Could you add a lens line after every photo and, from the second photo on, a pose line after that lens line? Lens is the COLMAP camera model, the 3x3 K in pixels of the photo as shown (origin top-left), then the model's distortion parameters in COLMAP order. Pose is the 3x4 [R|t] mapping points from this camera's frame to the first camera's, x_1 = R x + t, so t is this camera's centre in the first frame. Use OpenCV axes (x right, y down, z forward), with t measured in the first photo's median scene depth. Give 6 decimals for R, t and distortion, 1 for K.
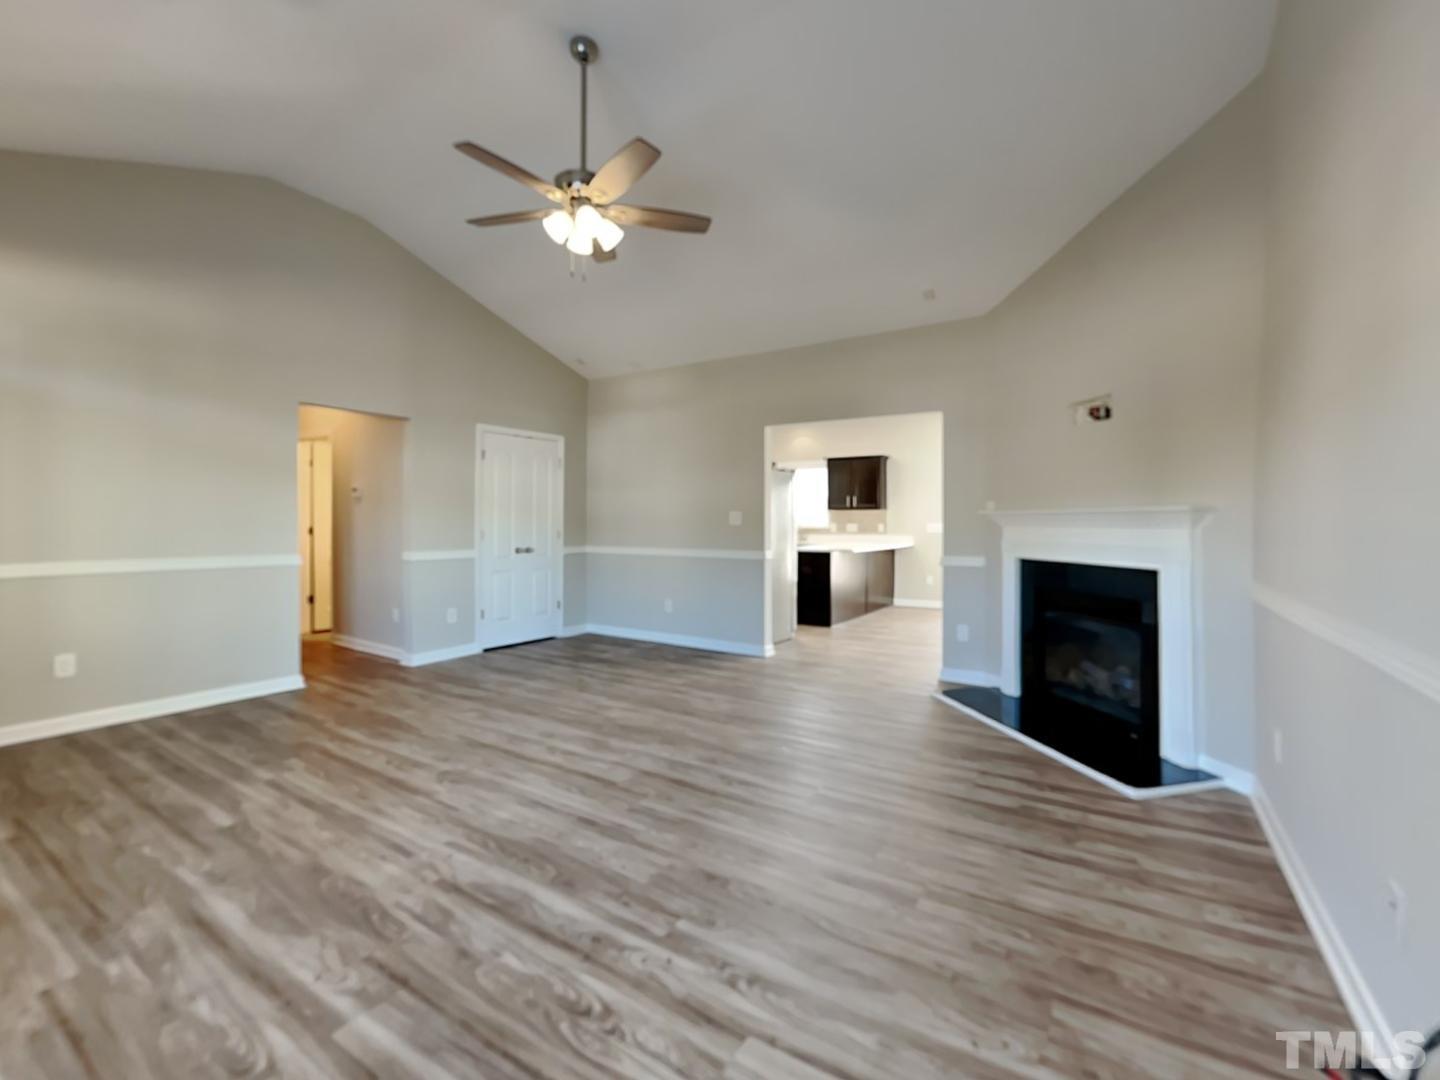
lens RADIAL K [[609.6, 0, 724.3], [0, 609.6, 543.5], [0, 0, 1]] dist [-0.017343, -0.001891]
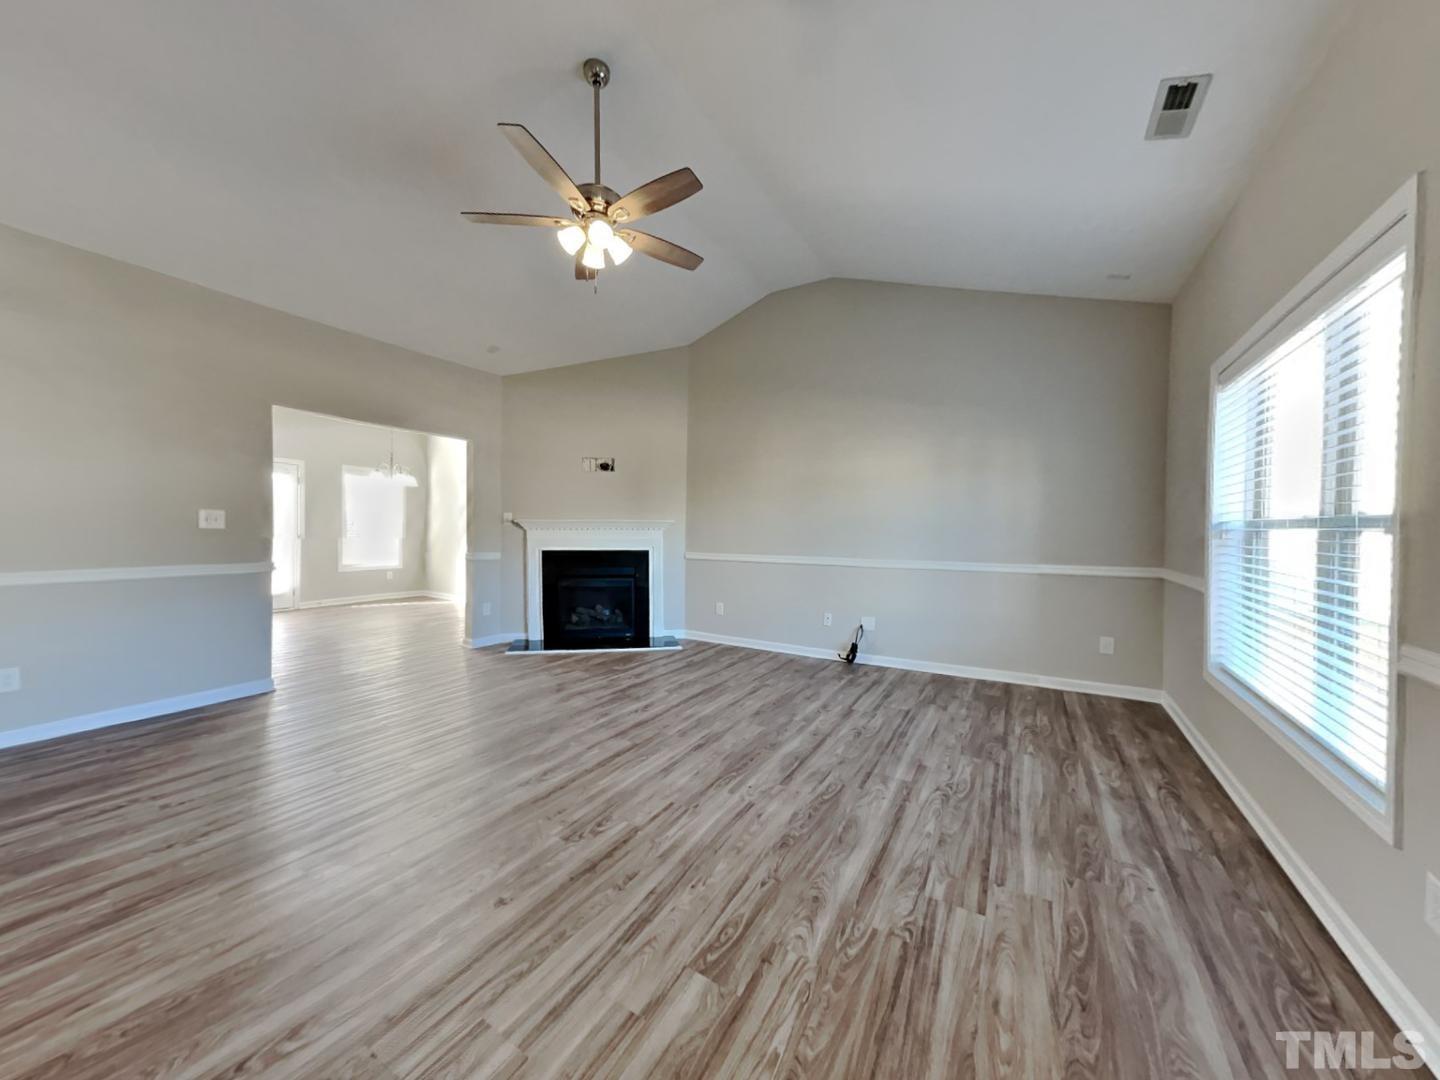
lens RADIAL K [[558.6, 0, 722.1], [0, 558.6, 533.1], [0, 0, 1]] dist [0.000302, -0.000043]
pose [[-0.064820, -0.005476, 0.997882, -1.696283], [0.038114, 0.999242, 0.007959, -0.022171], [-0.997169, 0.038549, -0.064562, 1.180409]]
